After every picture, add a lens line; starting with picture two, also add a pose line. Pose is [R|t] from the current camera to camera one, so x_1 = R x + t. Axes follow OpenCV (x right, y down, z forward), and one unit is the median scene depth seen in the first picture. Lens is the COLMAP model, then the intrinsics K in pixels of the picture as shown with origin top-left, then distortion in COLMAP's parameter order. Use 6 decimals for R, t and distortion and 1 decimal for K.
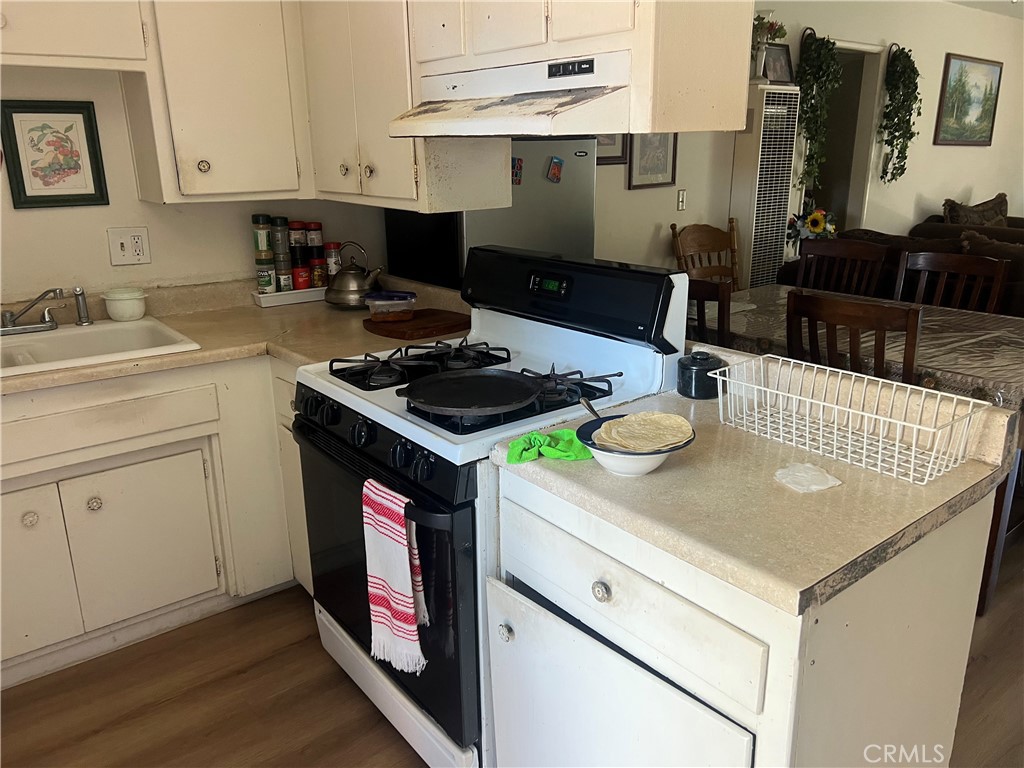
lens RADIAL K [[767.4, 0, 513.2], [0, 767.4, 383.9], [0, 0, 1]] dist [0.053040, -0.057173]
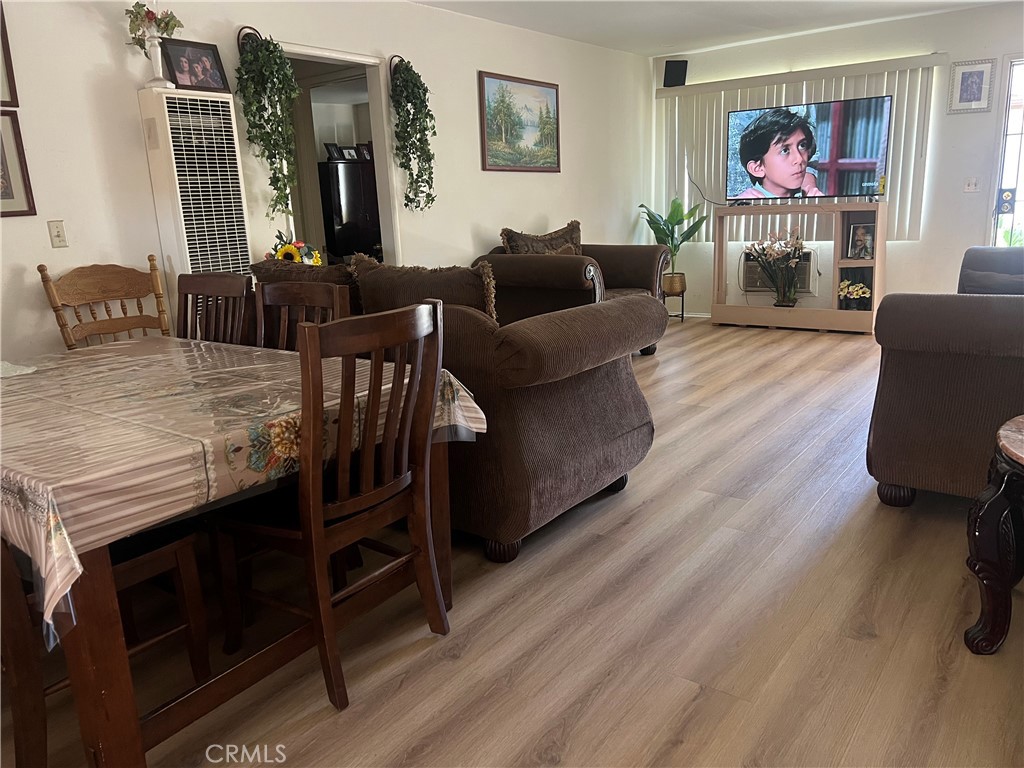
lens RADIAL K [[767.4, 0, 515.2], [0, 767.4, 385.6], [0, 0, 1]] dist [0.053040, -0.057173]
pose [[0.969394, -0.089233, 0.228719, 0.384177], [0.104640, 0.992925, -0.056121, -0.000084], [-0.222093, 0.078337, 0.971873, 0.139442]]
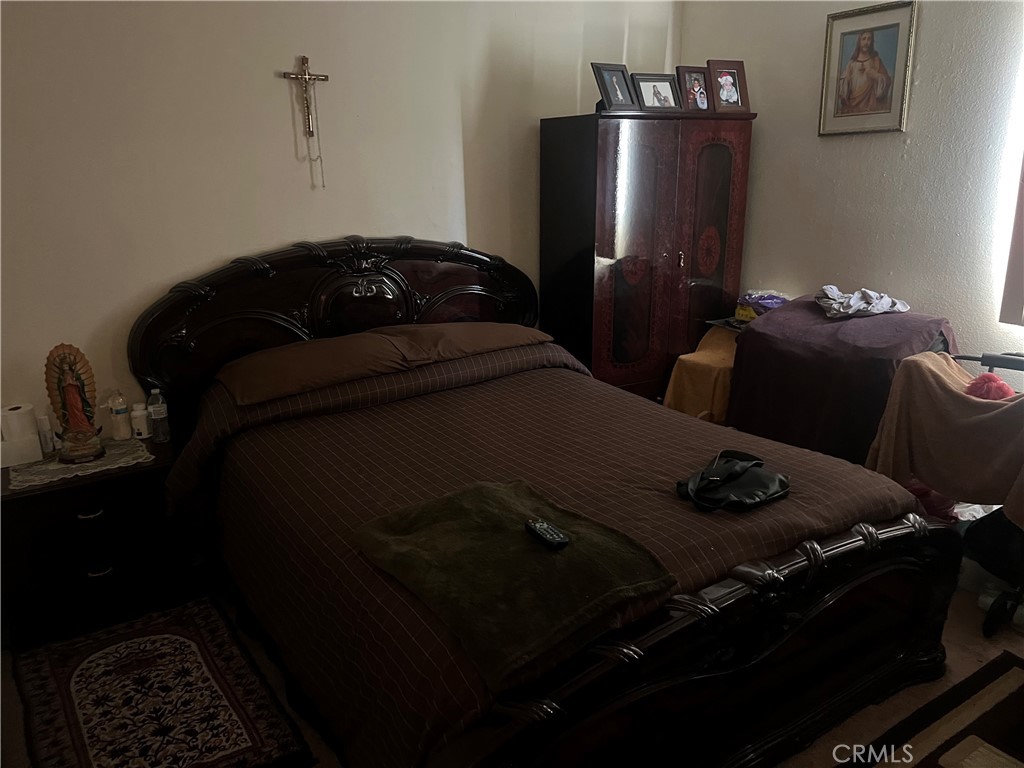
lens RADIAL K [[767.4, 0, 511.3], [0, 767.4, 383.3], [0, 0, 1]] dist [0.053040, -0.057173]
pose [[0.995473, 0.017371, -0.093441, 0.408253], [-0.020590, 0.999223, -0.033598, -0.352116], [0.092785, 0.035369, 0.995058, 1.123984]]
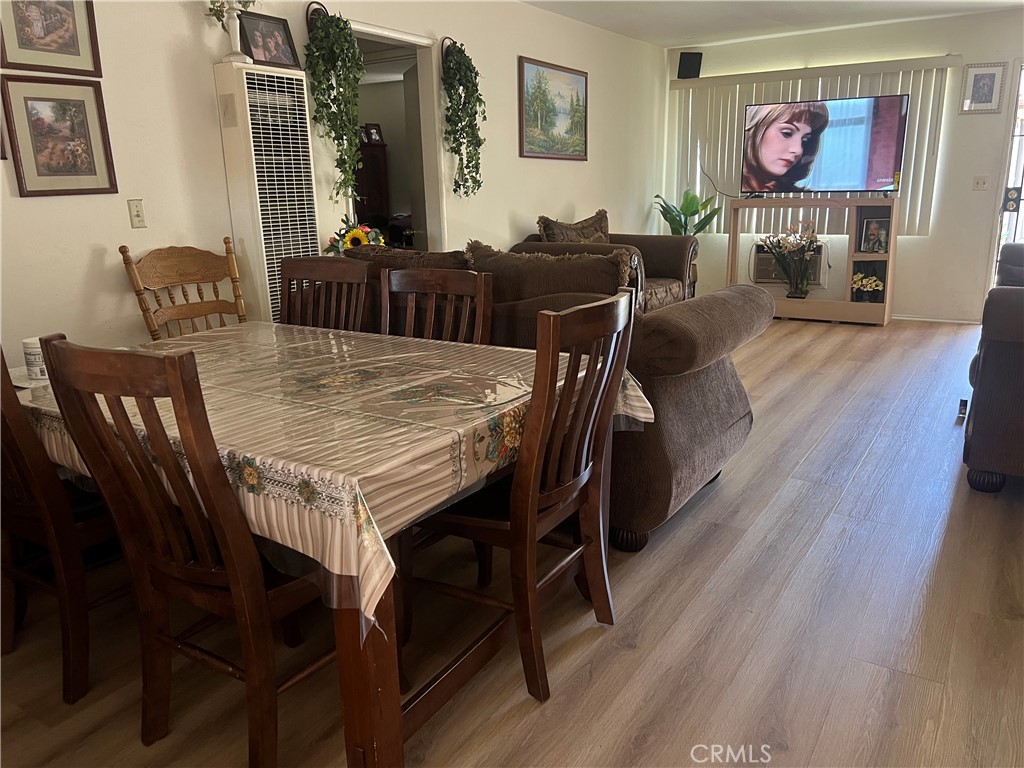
lens RADIAL K [[767.4, 0, 514.9], [0, 767.4, 385.4], [0, 0, 1]] dist [0.053040, -0.057173]
pose [[0.948537, -0.089930, 0.303627, 0.262622], [0.104876, 0.993929, -0.033250, -0.013923], [-0.298794, 0.063382, 0.952211, 0.175835]]
